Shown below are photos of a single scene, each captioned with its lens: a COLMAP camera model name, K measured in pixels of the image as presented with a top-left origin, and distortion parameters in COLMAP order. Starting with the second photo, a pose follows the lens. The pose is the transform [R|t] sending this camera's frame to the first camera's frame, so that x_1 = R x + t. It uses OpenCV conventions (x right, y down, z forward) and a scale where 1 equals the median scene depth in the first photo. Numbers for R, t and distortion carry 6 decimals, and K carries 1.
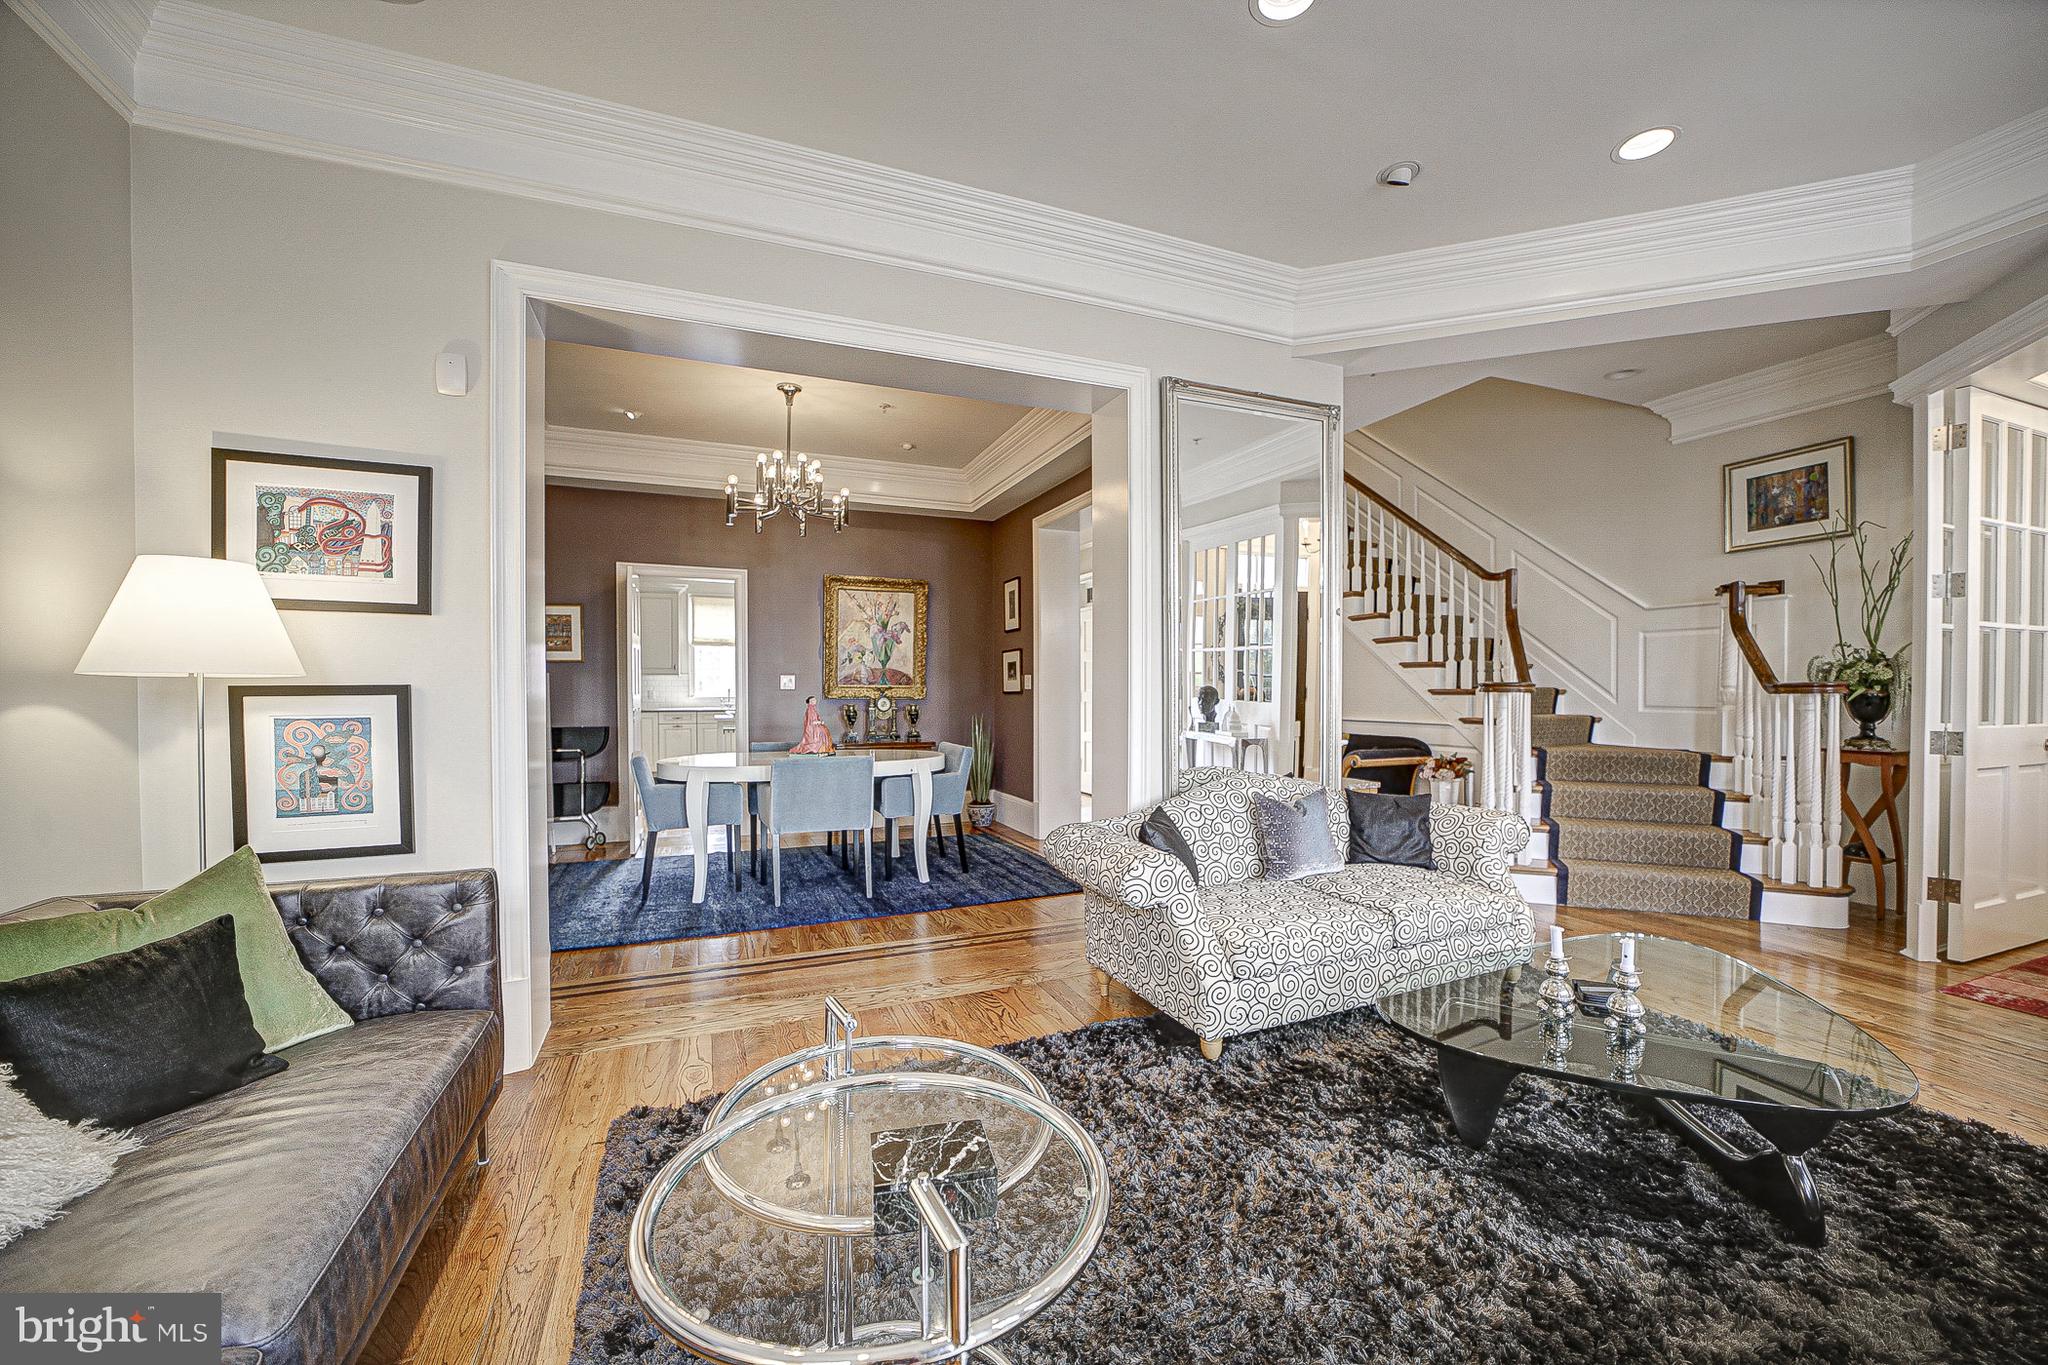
lens RADIAL K [[807.7, 0, 1026.9], [0, 807.7, 695.4], [0, 0, 1]] dist [-0.036863, 0.008622]
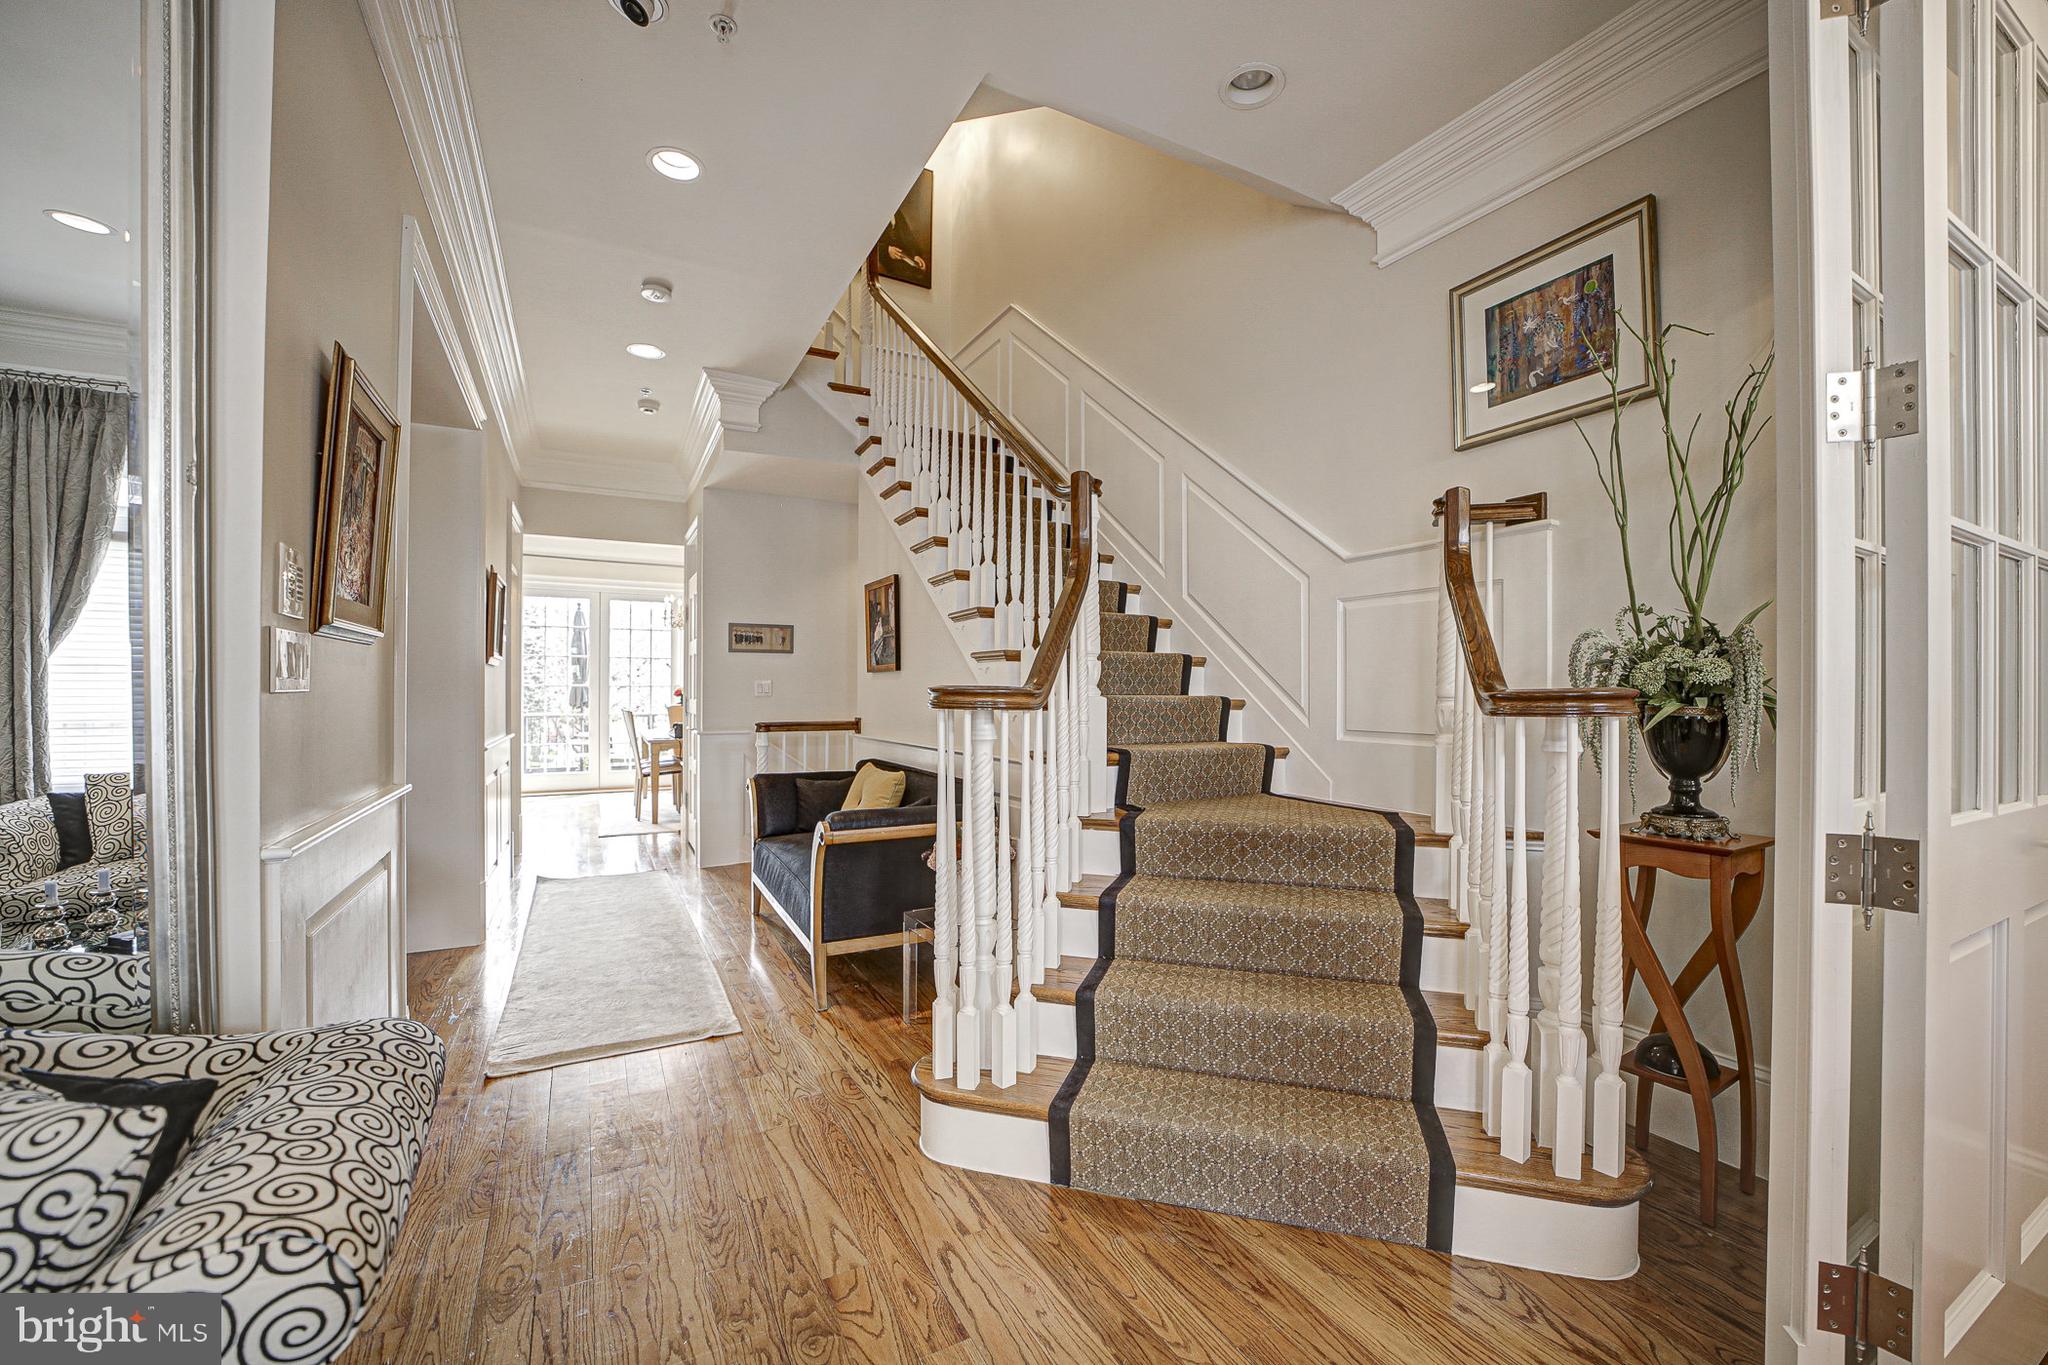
lens RADIAL K [[821.0, 0, 1049.5], [0, 821.0, 687.5], [0, 0, 1]] dist [-0.038118, 0.008937]
pose [[0.992281, 0.004960, 0.123911, 0.540147], [-0.003019, 0.999870, -0.015849, -0.008034], [-0.123973, 0.015352, 0.992167, 0.482932]]
